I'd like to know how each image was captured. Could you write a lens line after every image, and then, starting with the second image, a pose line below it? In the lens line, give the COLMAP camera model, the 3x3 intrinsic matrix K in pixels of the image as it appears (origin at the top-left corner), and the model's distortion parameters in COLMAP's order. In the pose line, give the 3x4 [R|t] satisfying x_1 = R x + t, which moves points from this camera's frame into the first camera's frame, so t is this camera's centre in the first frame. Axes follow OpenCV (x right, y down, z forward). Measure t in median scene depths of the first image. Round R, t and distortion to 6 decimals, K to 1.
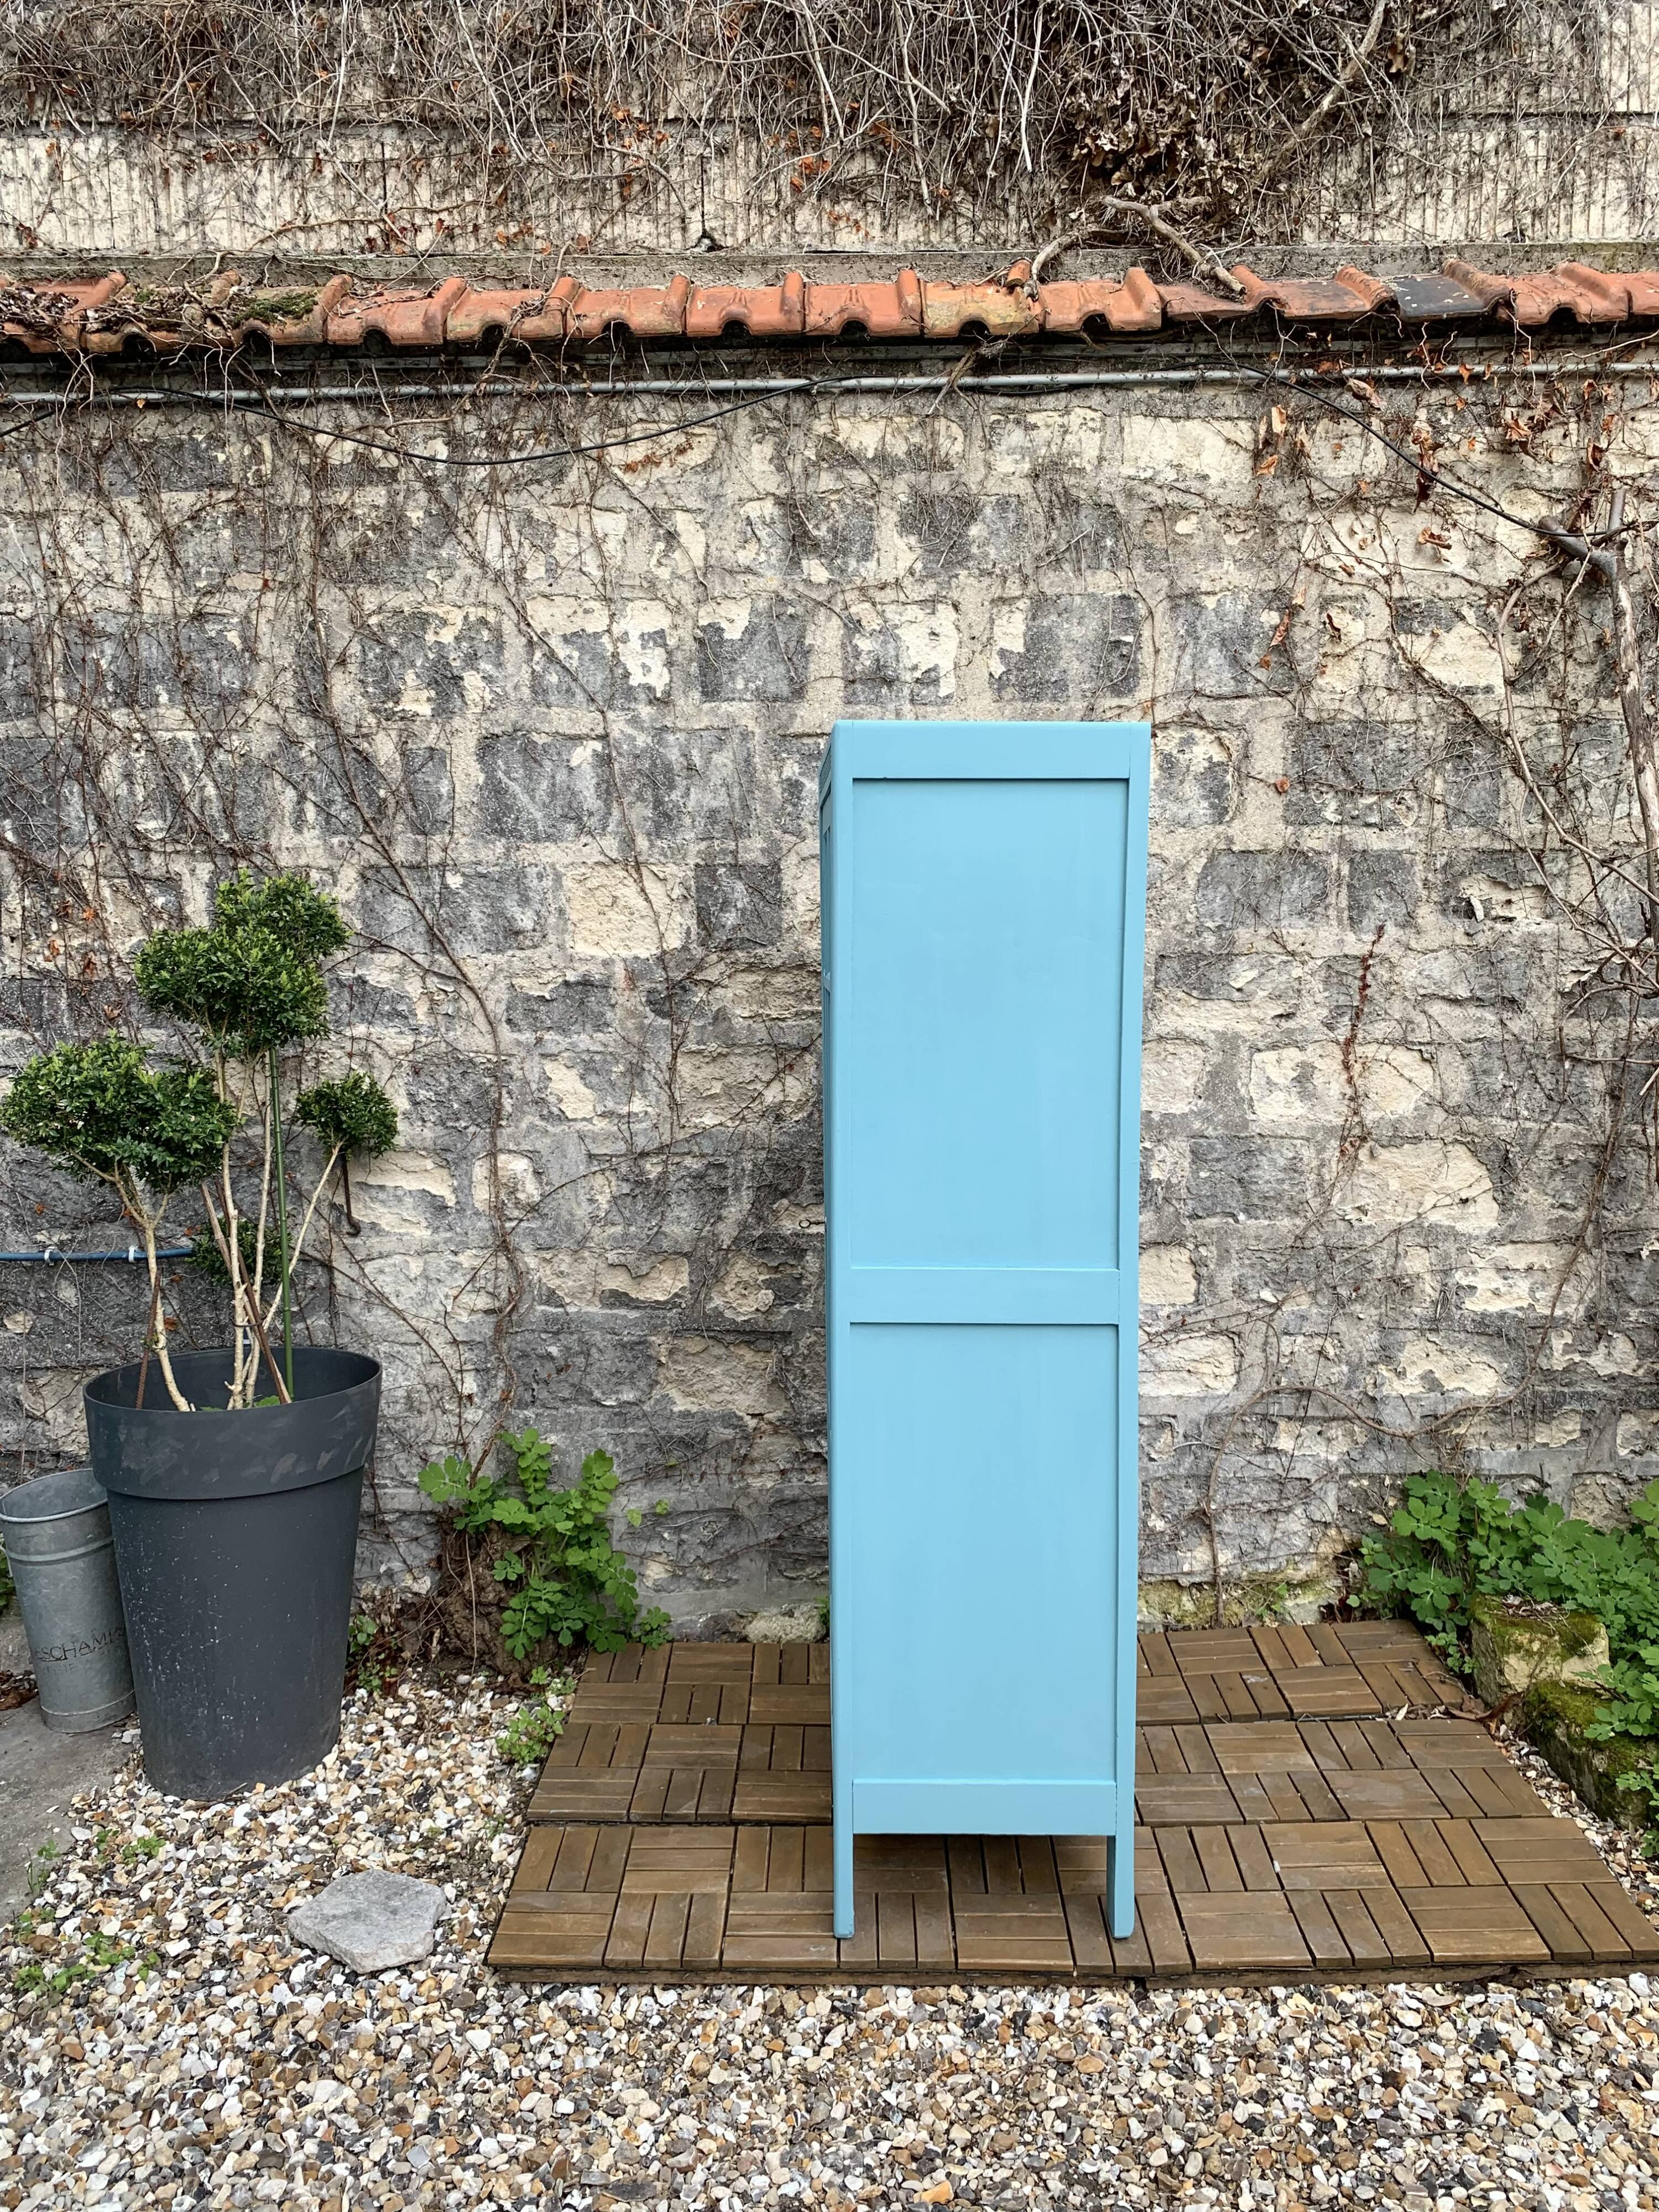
lens RADIAL K [[1736.3, 0, 830.0], [0, 1736.3, 1096.6], [0, 0, 1]] dist [-0.005495, 0.002154]
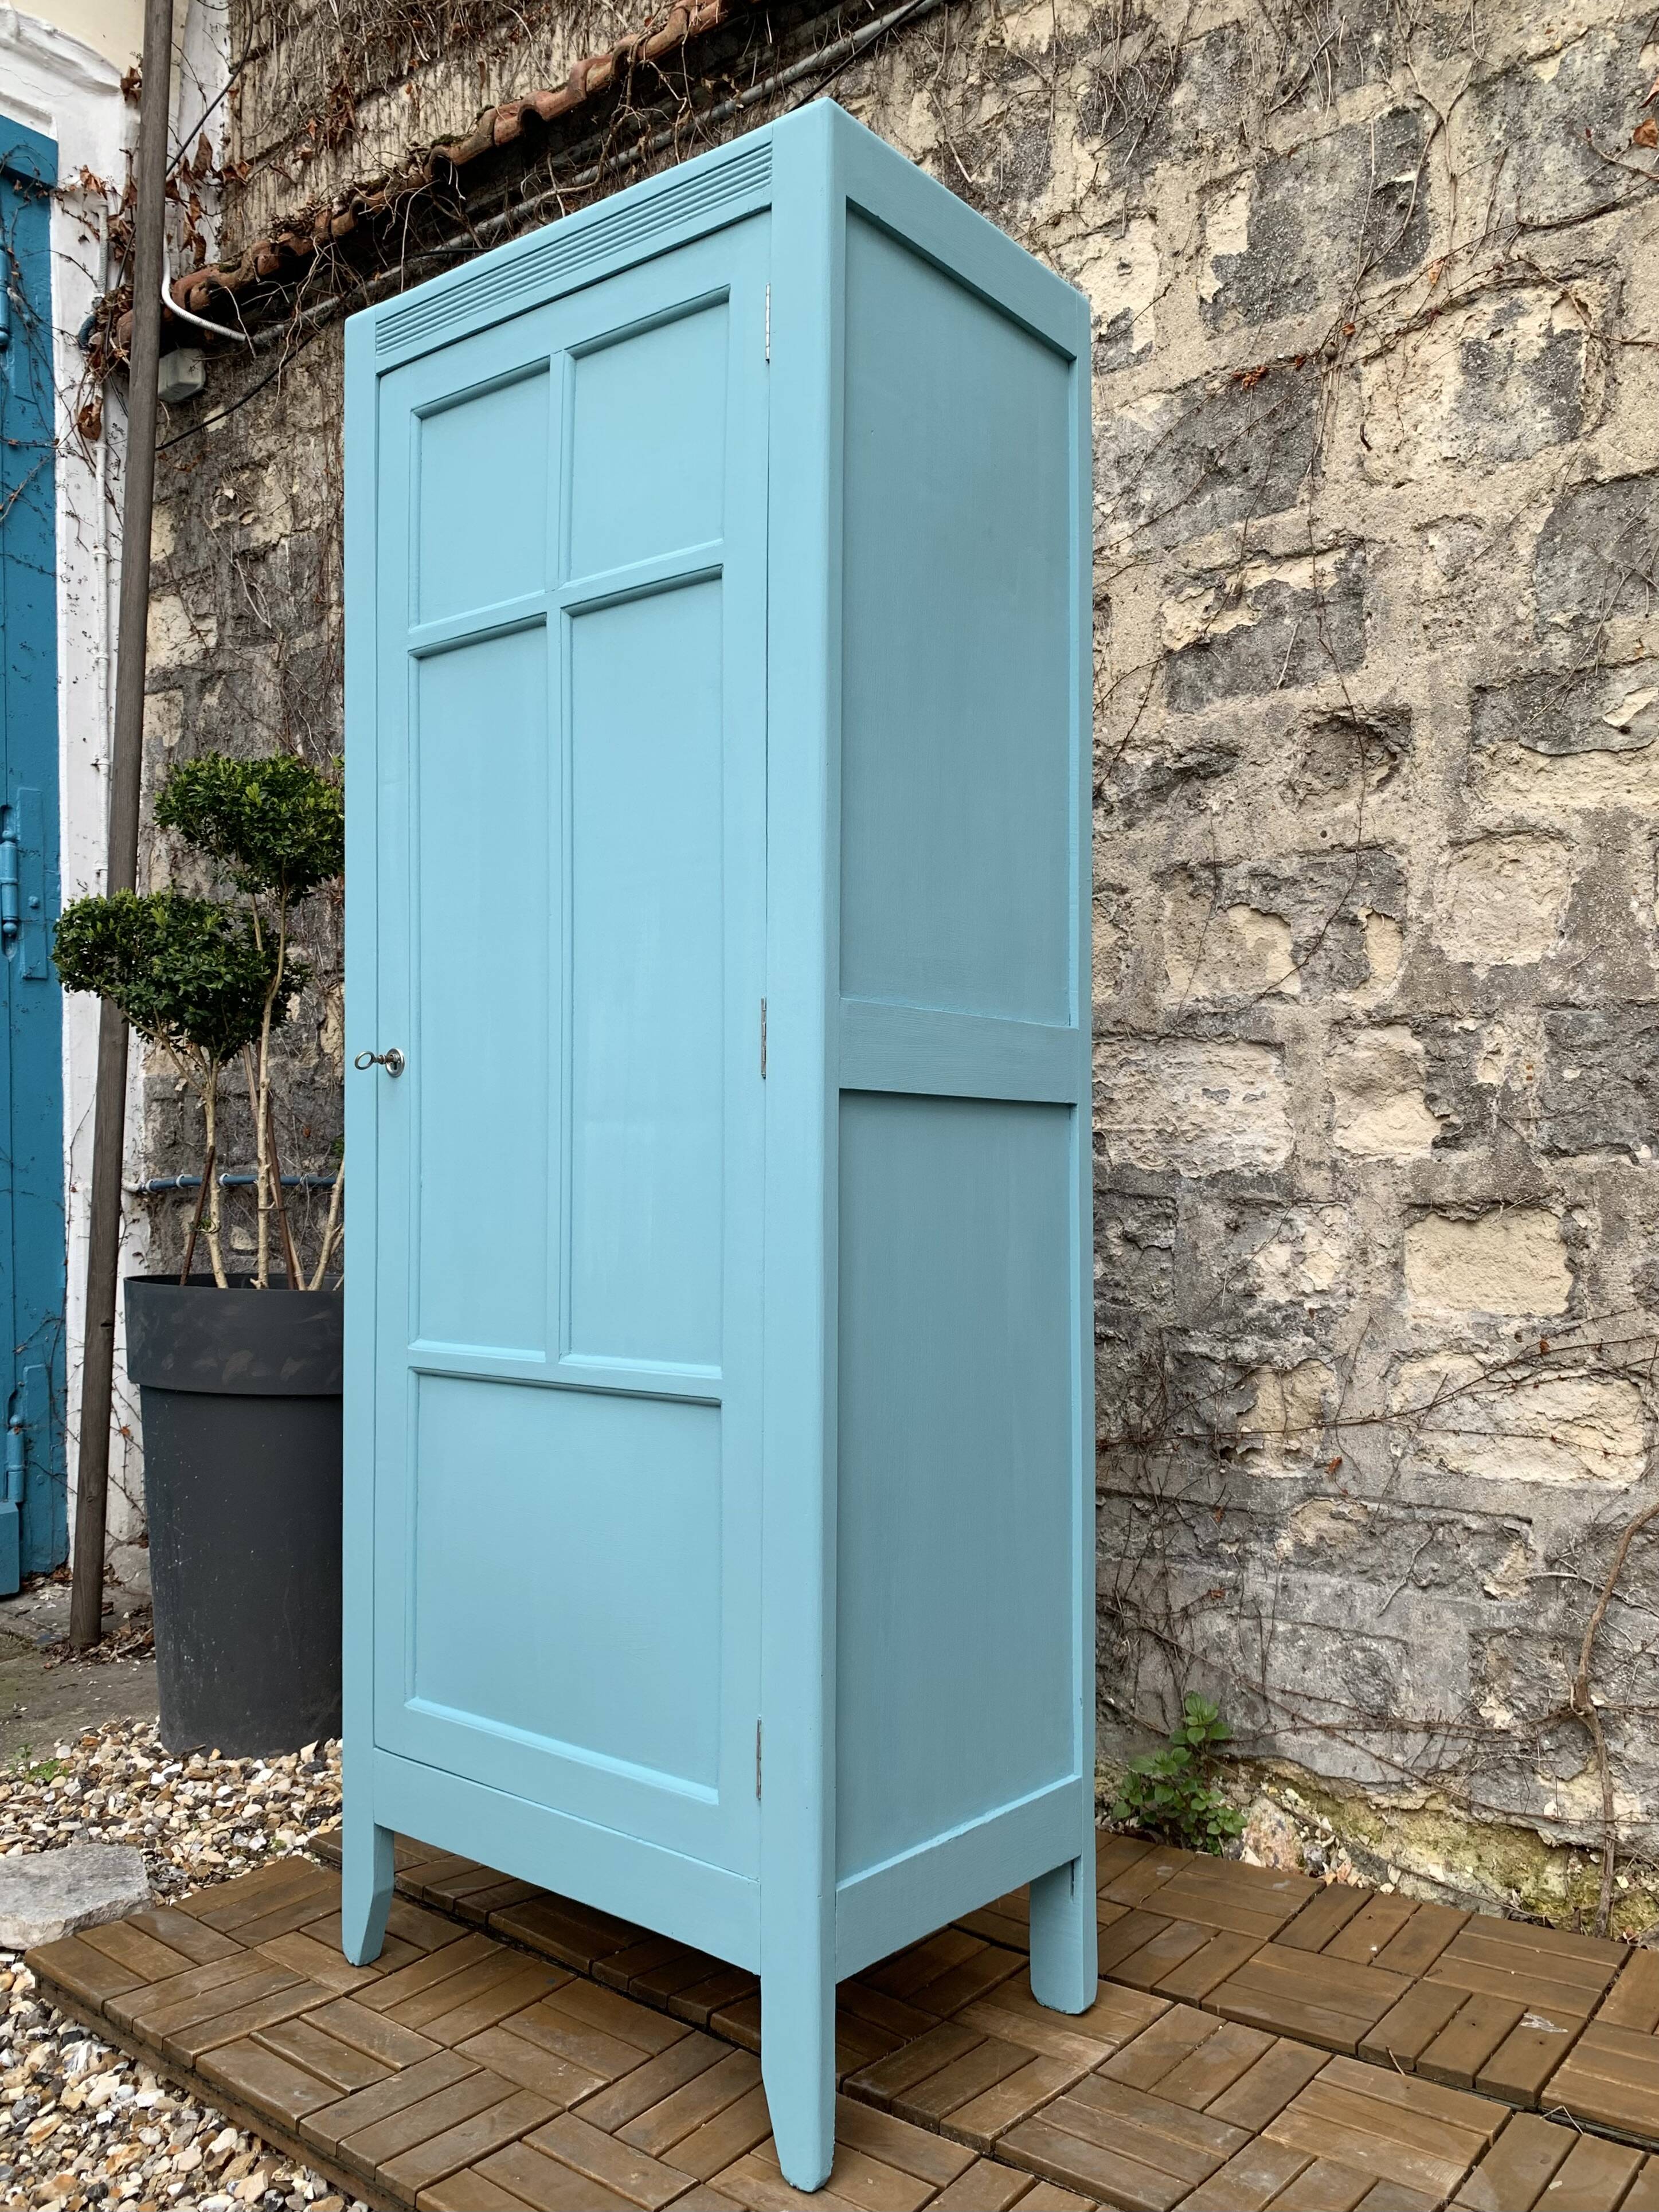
lens RADIAL K [[1802.5, 0, 814.7], [0, 1802.5, 1133.4], [0, 0, 1]] dist [-0.009960, 0.005044]
pose [[0.771531, 0.000671, -0.636192, 0.411416], [-0.077063, 0.992734, -0.092410, 0.141003], [0.631507, 0.120324, 0.765977, 0.429720]]
